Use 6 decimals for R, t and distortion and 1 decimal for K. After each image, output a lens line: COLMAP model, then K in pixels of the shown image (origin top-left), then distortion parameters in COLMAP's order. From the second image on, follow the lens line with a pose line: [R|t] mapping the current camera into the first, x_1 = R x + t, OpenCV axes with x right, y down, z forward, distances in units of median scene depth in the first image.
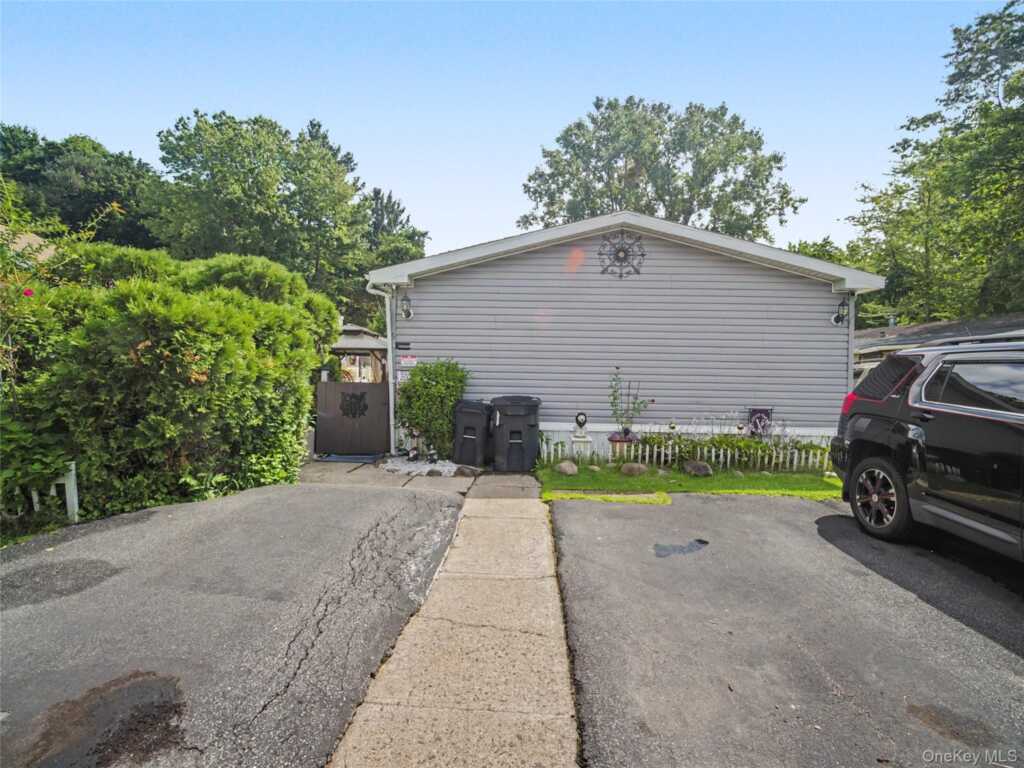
lens RADIAL K [[470.2, 0, 514.5], [0, 470.2, 372.5], [0, 0, 1]] dist [-0.015783, -0.000645]
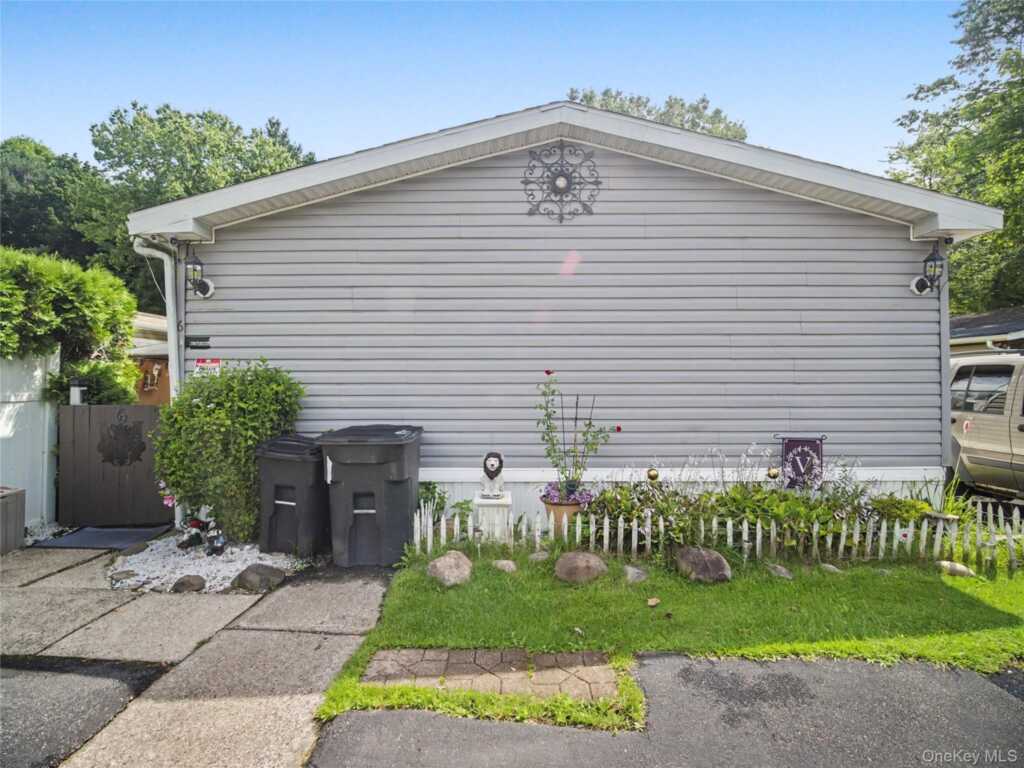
lens RADIAL K [[470.2, 0, 514.5], [0, 470.2, 372.5], [0, 0, 1]] dist [-0.015783, -0.000645]
pose [[0.999503, -0.018236, 0.025703, 0.146846], [0.018805, 0.999580, -0.022054, 0.001525], [-0.025290, 0.022526, 0.999426, 0.406991]]
